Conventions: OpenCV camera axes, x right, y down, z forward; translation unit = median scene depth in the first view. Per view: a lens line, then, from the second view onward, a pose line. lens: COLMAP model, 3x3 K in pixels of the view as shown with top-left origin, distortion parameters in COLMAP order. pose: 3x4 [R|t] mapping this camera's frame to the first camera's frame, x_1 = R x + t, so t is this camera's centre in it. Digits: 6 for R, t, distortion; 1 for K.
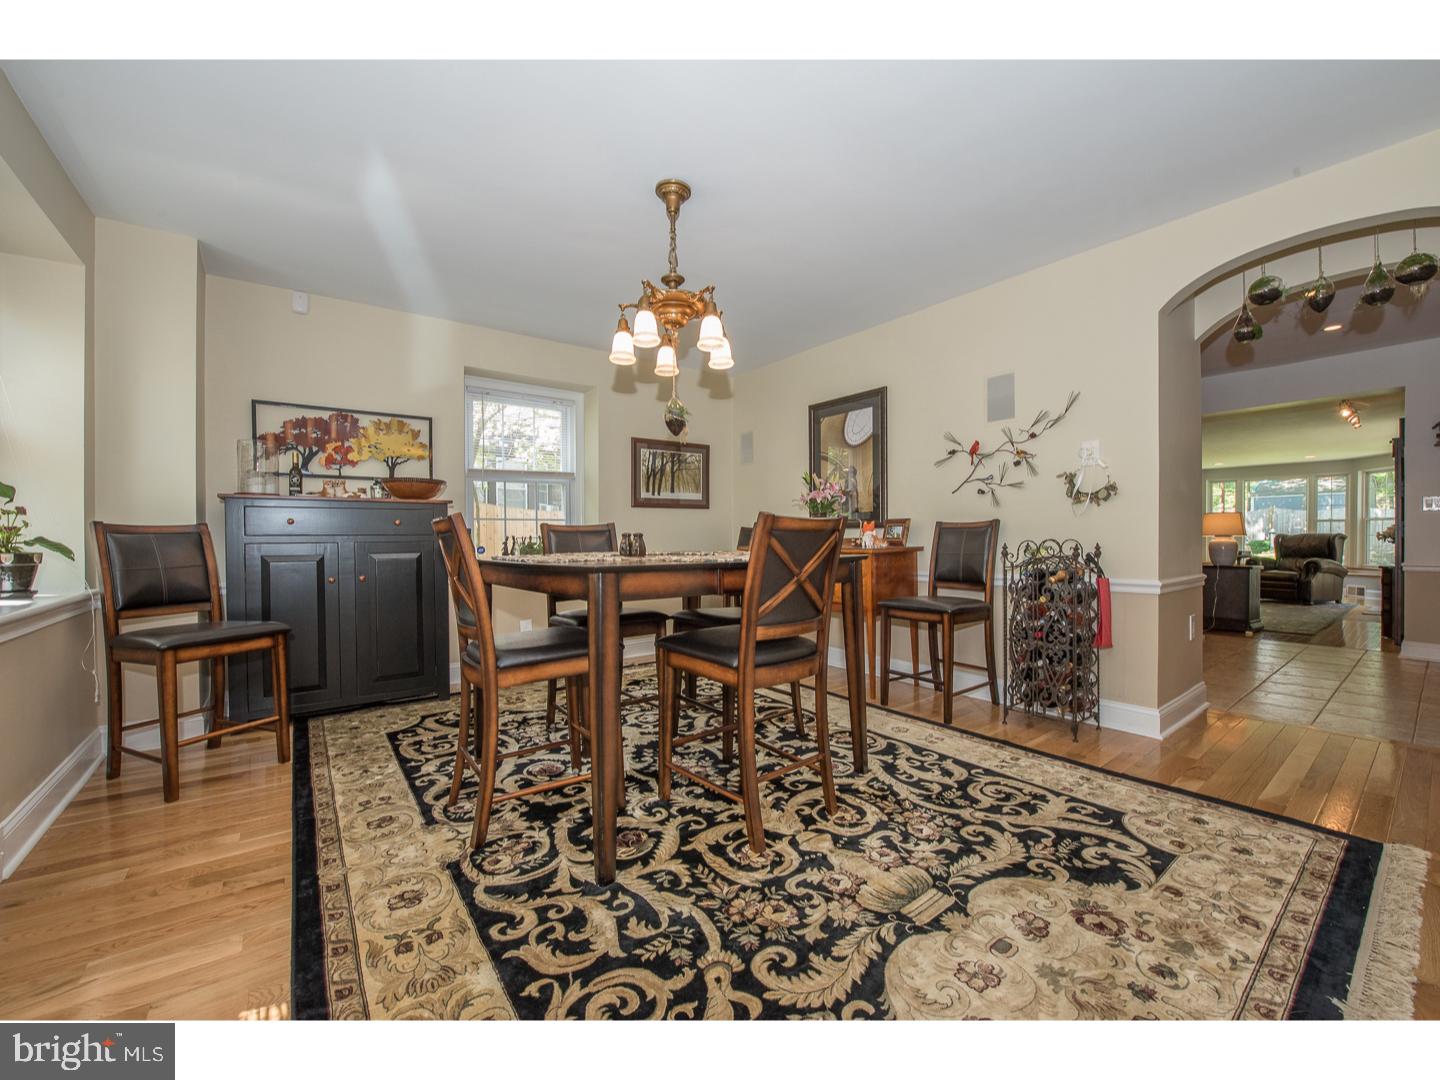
lens RADIAL K [[570.0, 0, 729.1], [0, 570.0, 541.3], [0, 0, 1]] dist [-0.013321, -0.003393]
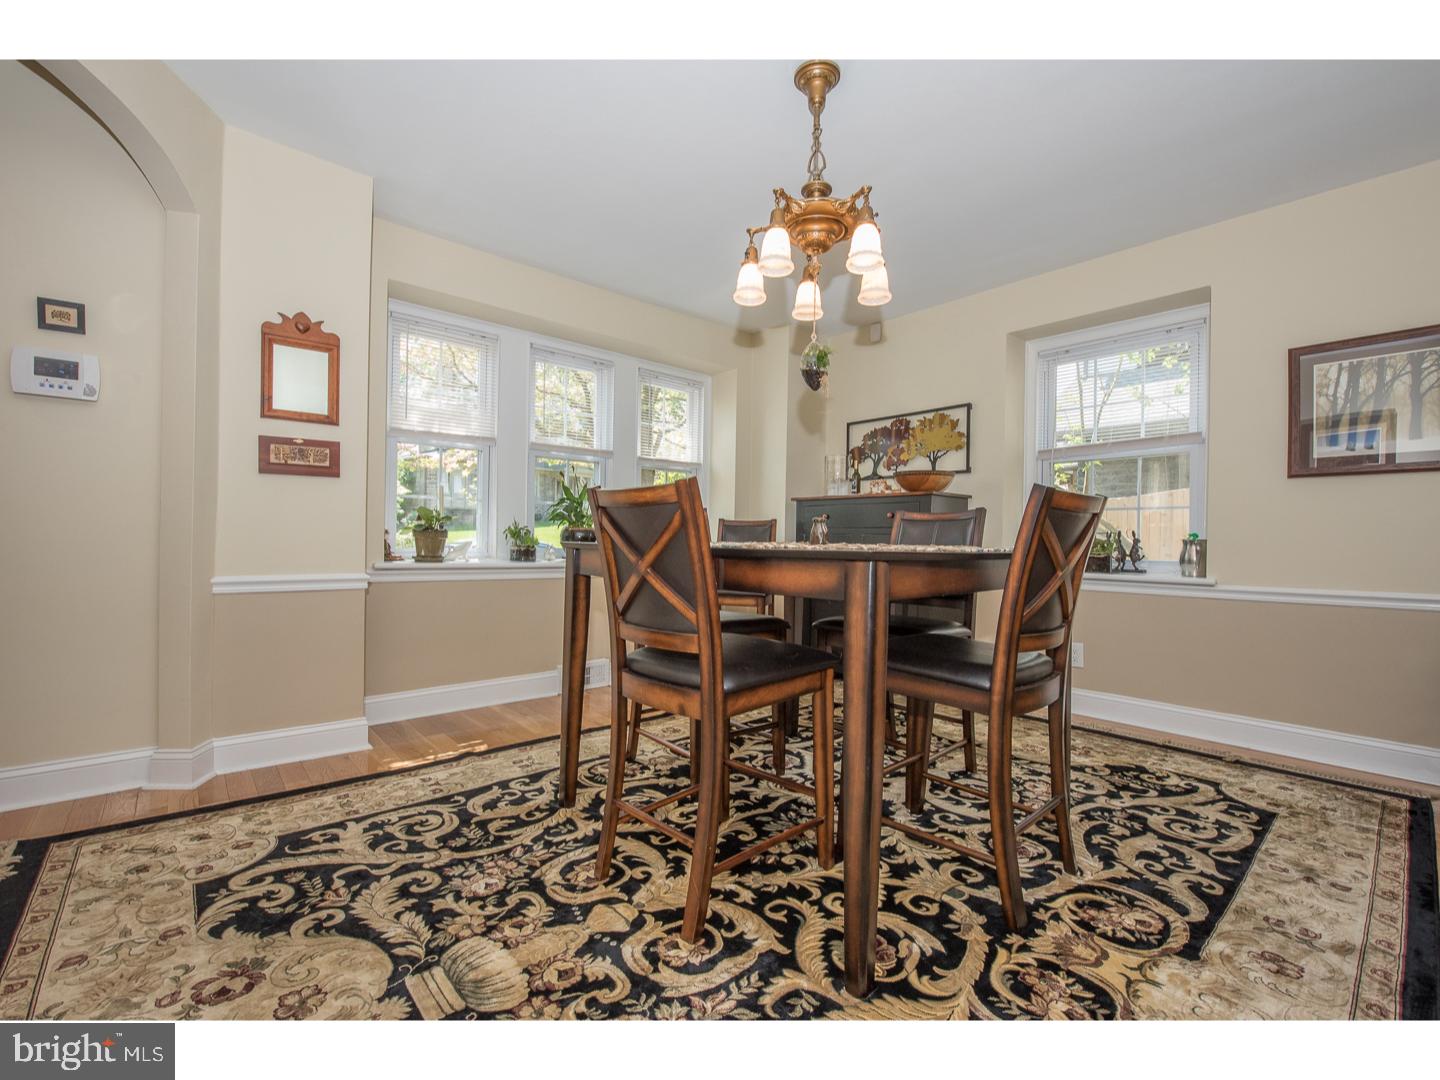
lens RADIAL K [[640.2, 0, 728.9], [0, 640.2, 536.8], [0, 0, 1]] dist [-0.014123, -0.001052]
pose [[0.059136, 0.003455, -0.998244, 0.943982], [-0.022952, 0.999734, 0.002101, 0.017321], [0.997986, 0.022787, 0.059200, 1.029678]]
